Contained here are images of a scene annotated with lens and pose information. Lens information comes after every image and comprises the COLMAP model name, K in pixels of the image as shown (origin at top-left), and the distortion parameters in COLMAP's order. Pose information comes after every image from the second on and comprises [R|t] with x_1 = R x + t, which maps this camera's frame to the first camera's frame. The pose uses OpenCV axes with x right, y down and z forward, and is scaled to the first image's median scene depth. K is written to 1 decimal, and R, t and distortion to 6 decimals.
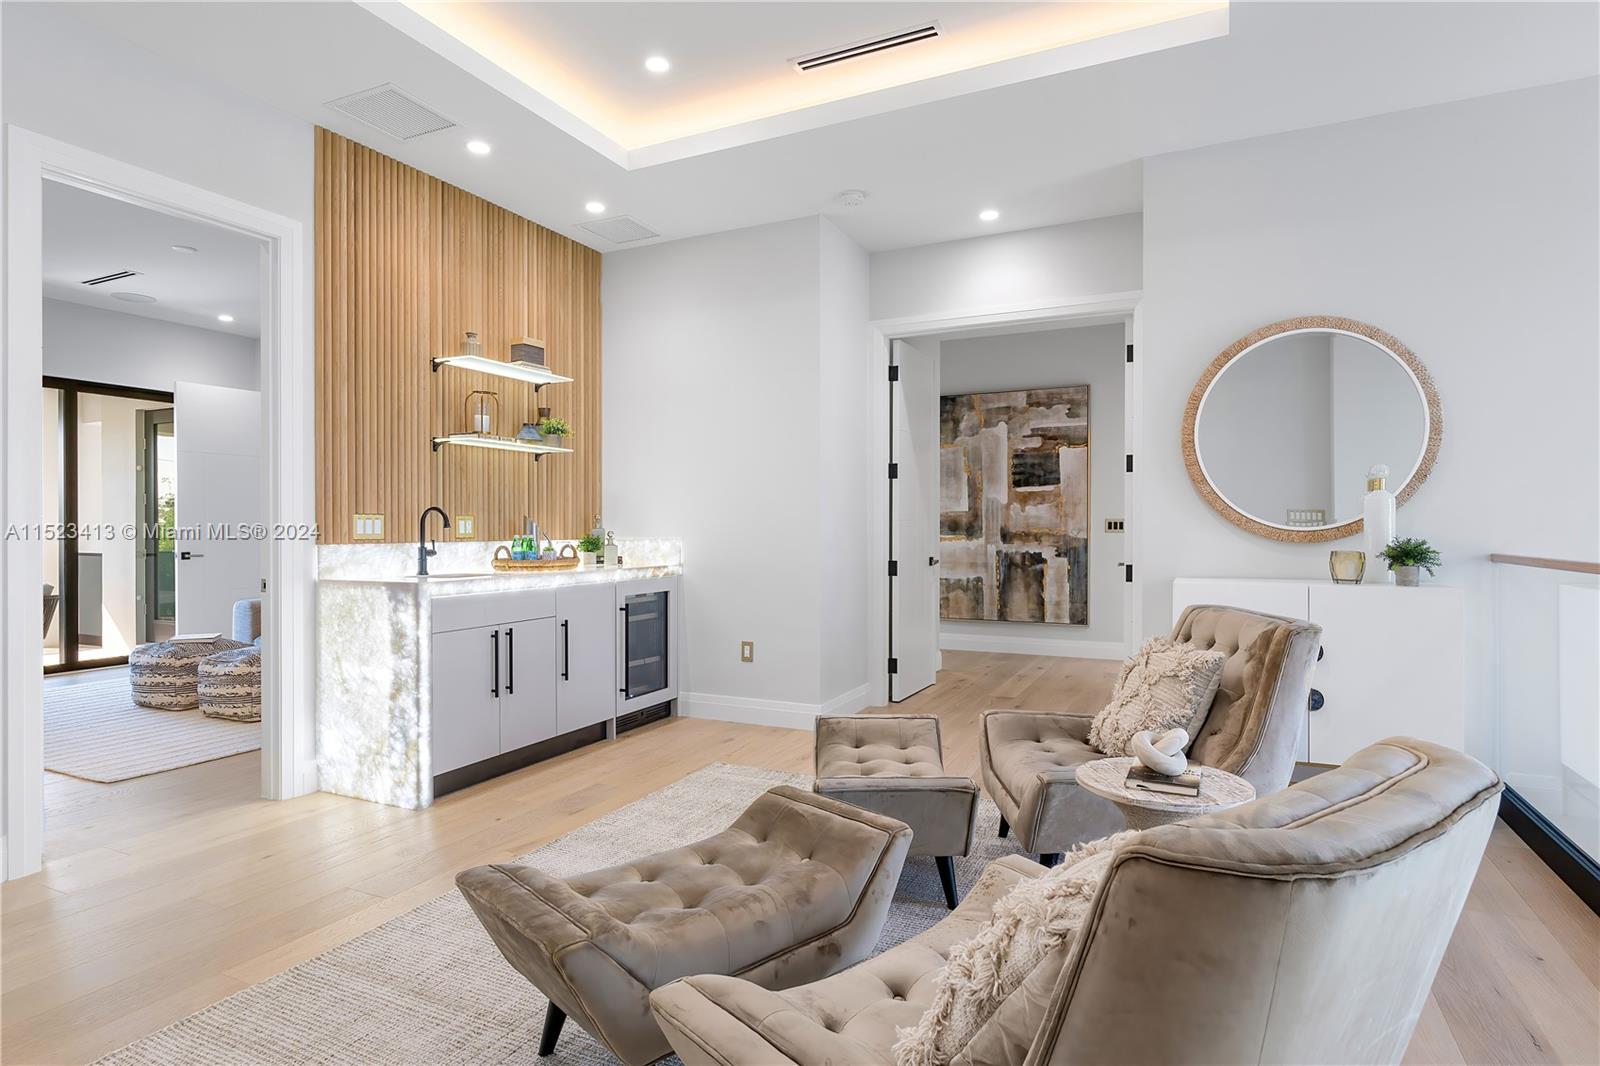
lens RADIAL K [[870.5, 0, 772.1], [0, 870.5, 533.7], [0, 0, 1]] dist [0.002534, 0.001063]
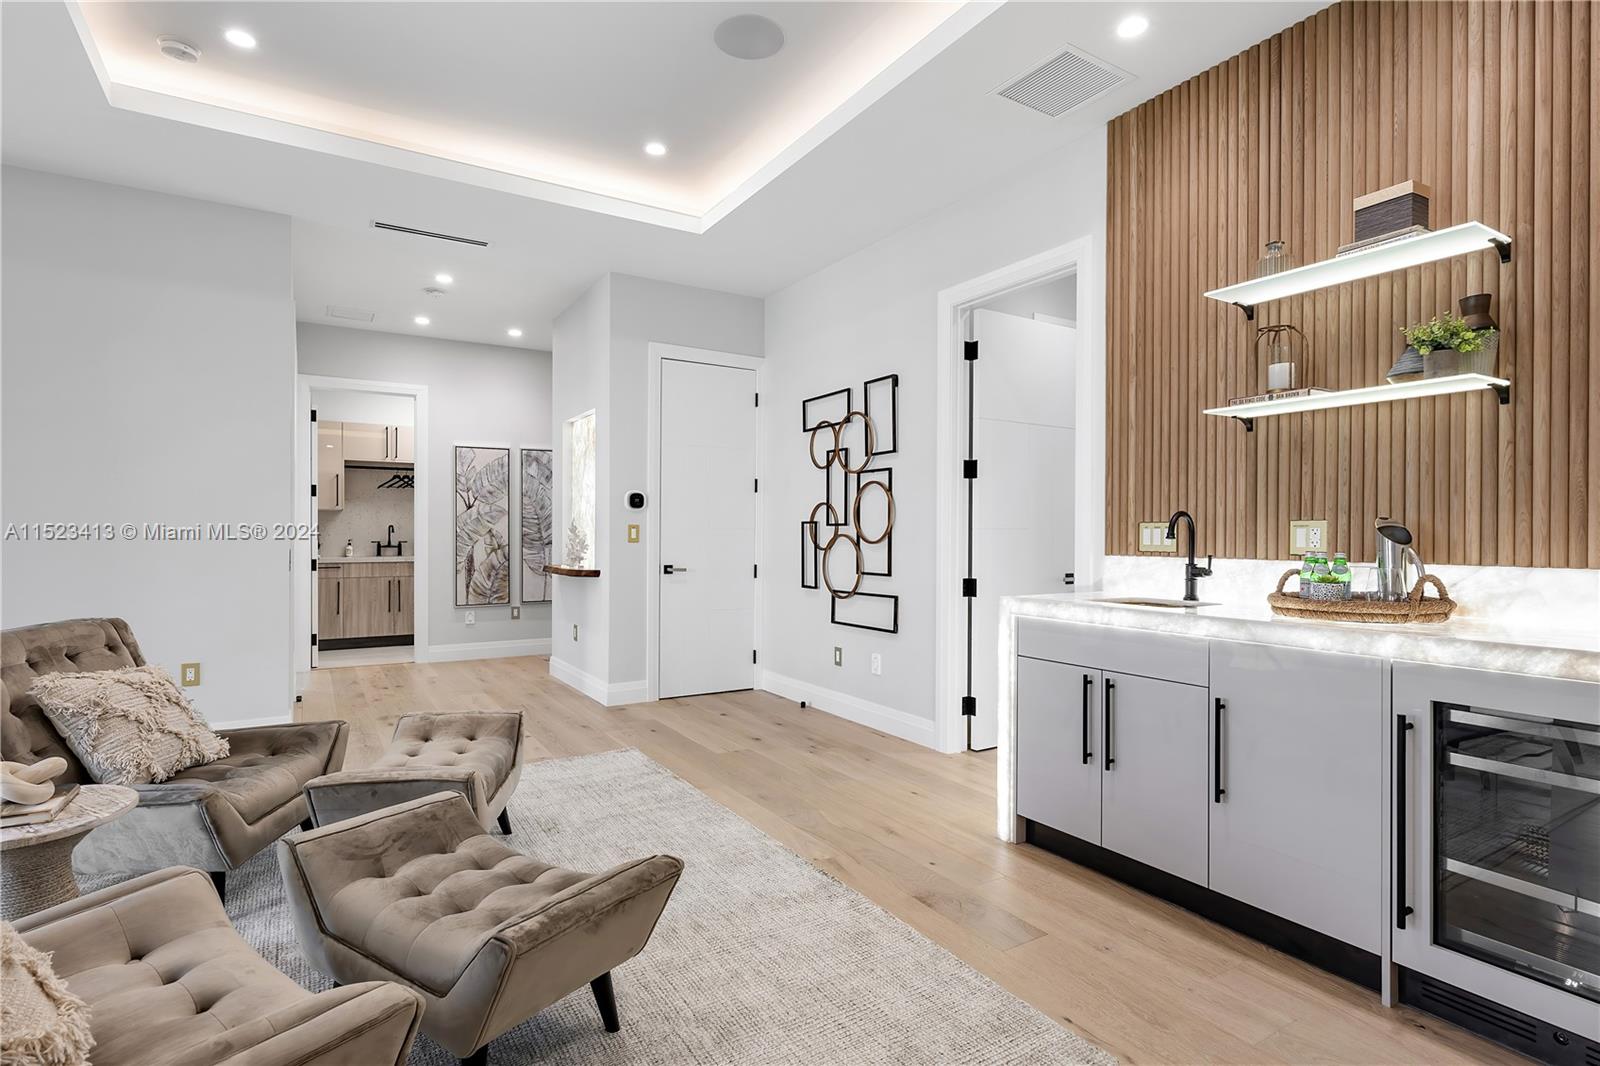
lens RADIAL K [[798.2, 0, 800.1], [0, 798.2, 526.8], [0, 0, 1]] dist [0.006942, -0.000006]
pose [[-0.517307, -0.006011, -0.855779, 0.380488], [-0.007154, 0.999971, -0.002699, -0.012724], [0.855770, 0.004727, -0.517335, 1.075248]]
